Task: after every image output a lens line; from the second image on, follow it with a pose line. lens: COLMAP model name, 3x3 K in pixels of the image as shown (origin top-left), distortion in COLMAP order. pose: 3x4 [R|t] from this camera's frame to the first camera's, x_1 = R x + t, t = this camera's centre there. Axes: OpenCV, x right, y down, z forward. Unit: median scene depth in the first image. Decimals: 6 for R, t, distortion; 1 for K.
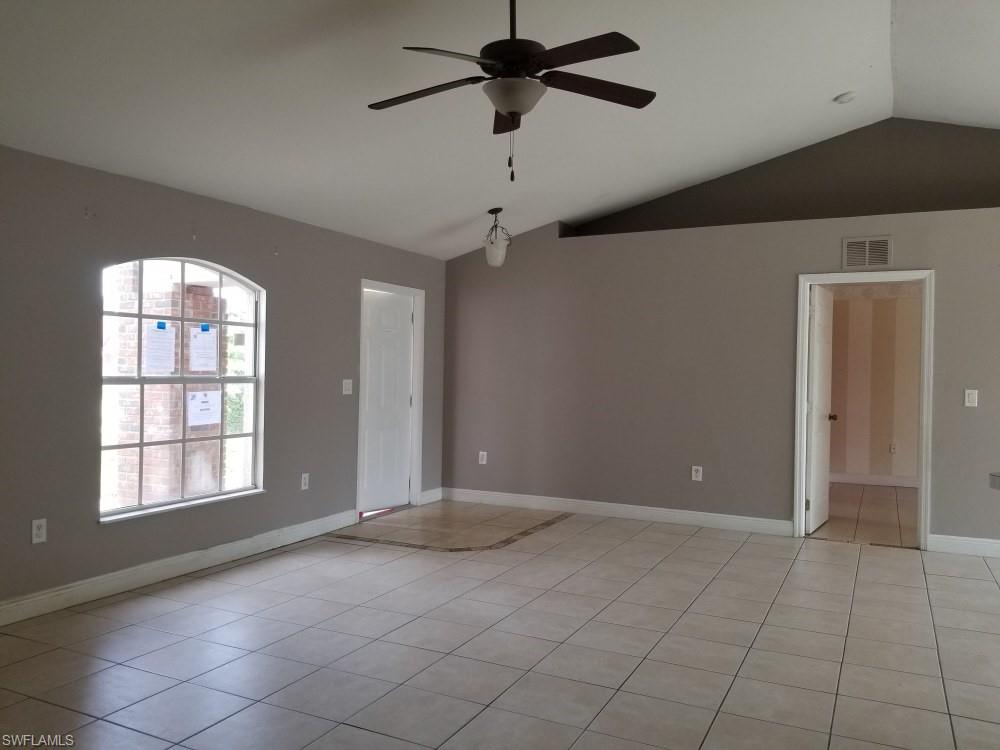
lens RADIAL K [[784.0, 0, 484.4], [0, 784.0, 373.9], [0, 0, 1]] dist [0.100224, -0.145358]
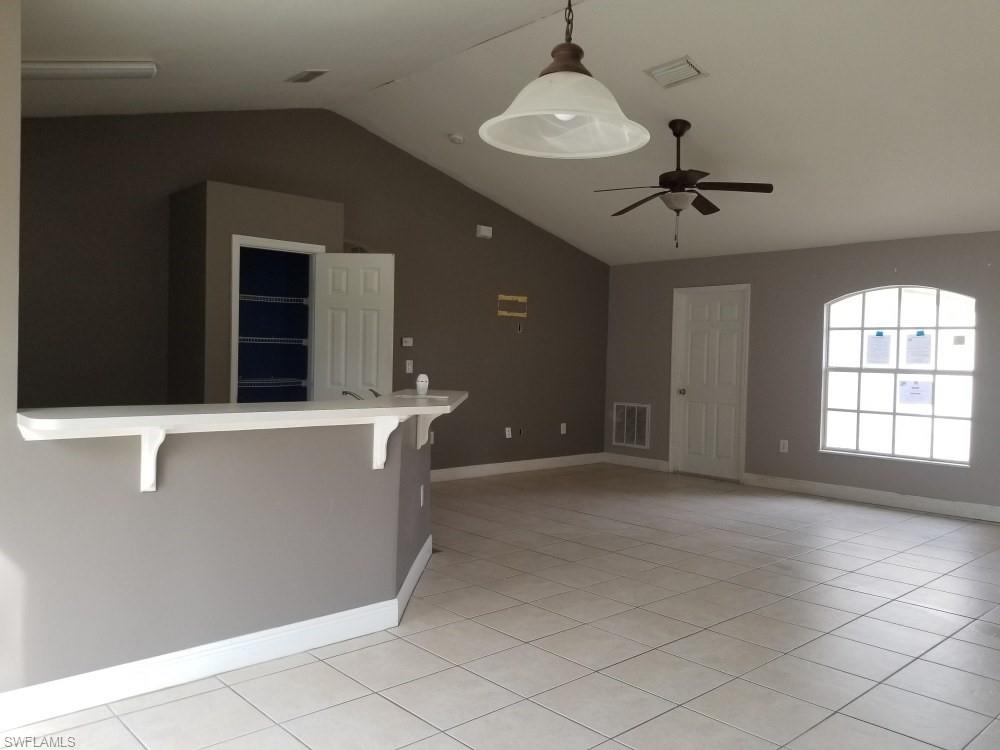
lens RADIAL K [[784.0, 0, 484.4], [0, 784.0, 373.9], [0, 0, 1]] dist [0.100224, -0.145358]
pose [[-0.356490, 0.001643, -0.934298, 1.096531], [-0.031495, 0.999409, 0.013775, 0.014623], [0.933768, 0.034337, -0.356227, 0.741840]]
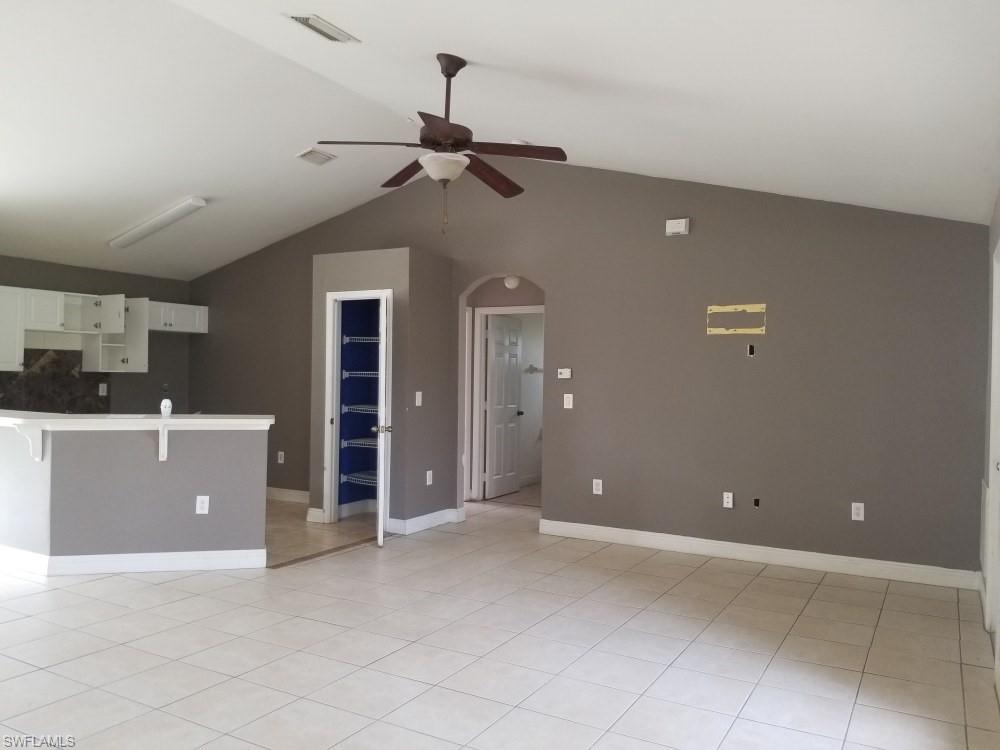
lens RADIAL K [[784.1, 0, 479.0], [0, 784.1, 364.0], [0, 0, 1]] dist [0.093616, -0.151865]
pose [[-0.997647, -0.028073, 0.062553, -0.055027], [-0.028753, 0.999537, -0.009990, -0.015813], [-0.062244, -0.011765, -0.997992, 1.340467]]
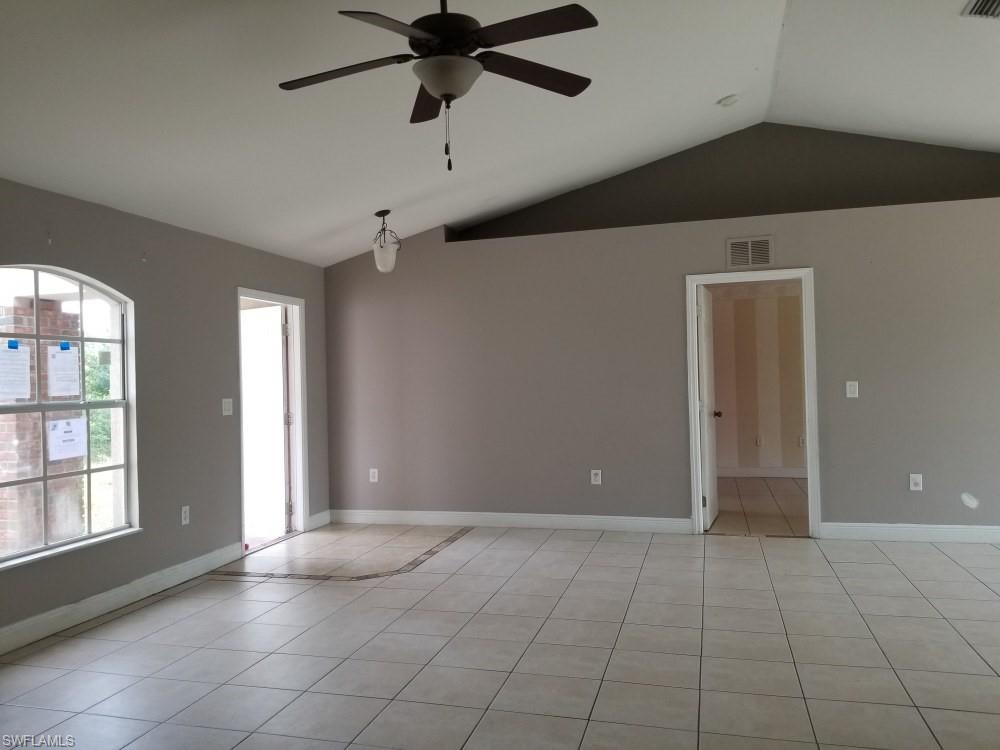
lens RADIAL K [[784.6, 0, 472.5], [0, 784.6, 375.3], [0, 0, 1]] dist [0.084867, -0.130647]
pose [[0.983386, -0.039921, 0.177081, -0.065399], [0.042092, 0.999077, -0.008520, -0.000092], [-0.176577, 0.015832, 0.984159, 0.064014]]
